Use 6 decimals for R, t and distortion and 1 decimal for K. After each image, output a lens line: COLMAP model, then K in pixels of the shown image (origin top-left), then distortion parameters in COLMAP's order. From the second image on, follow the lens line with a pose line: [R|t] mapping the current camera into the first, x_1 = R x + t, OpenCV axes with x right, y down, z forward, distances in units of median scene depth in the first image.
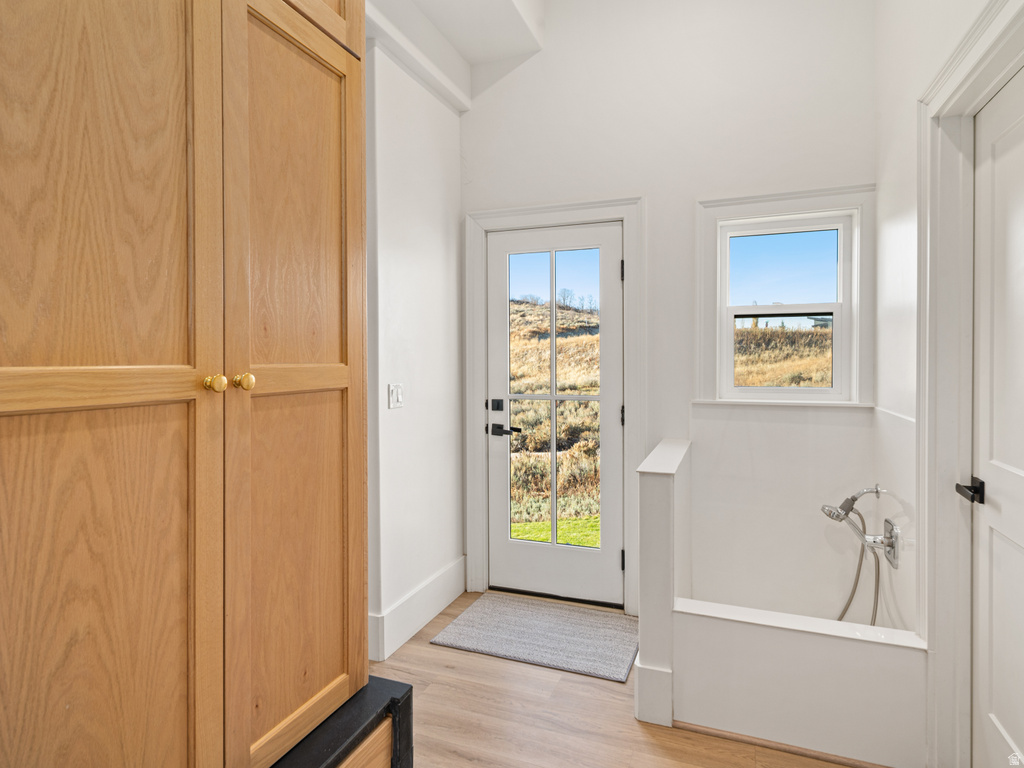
lens RADIAL K [[569.7, 0, 513.3], [0, 569.7, 372.5], [0, 0, 1]] dist [0.003596, -0.001986]
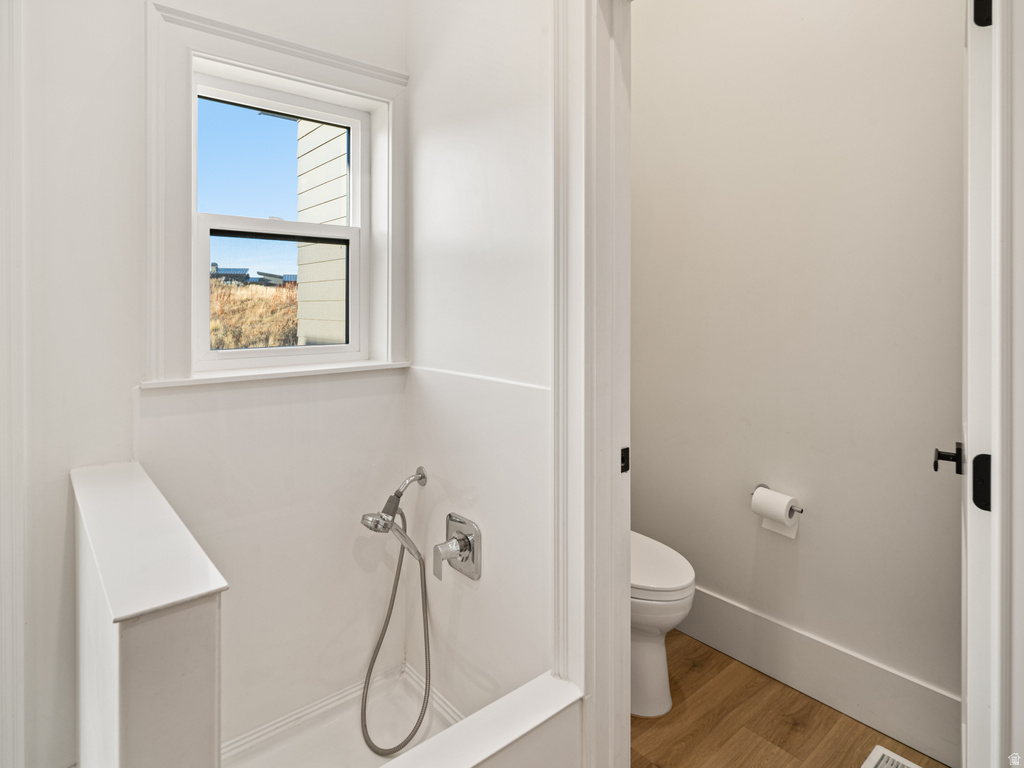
lens RADIAL K [[575.2, 0, 510.1], [0, 575.2, 307.3], [0, 0, 1]] dist [0.004409, 0.000538]
pose [[0.483201, -0.003749, 0.875501, 0.018690], [0.019397, 0.999791, -0.006425, -0.011719], [-0.875294, 0.020086, 0.483173, 0.506883]]
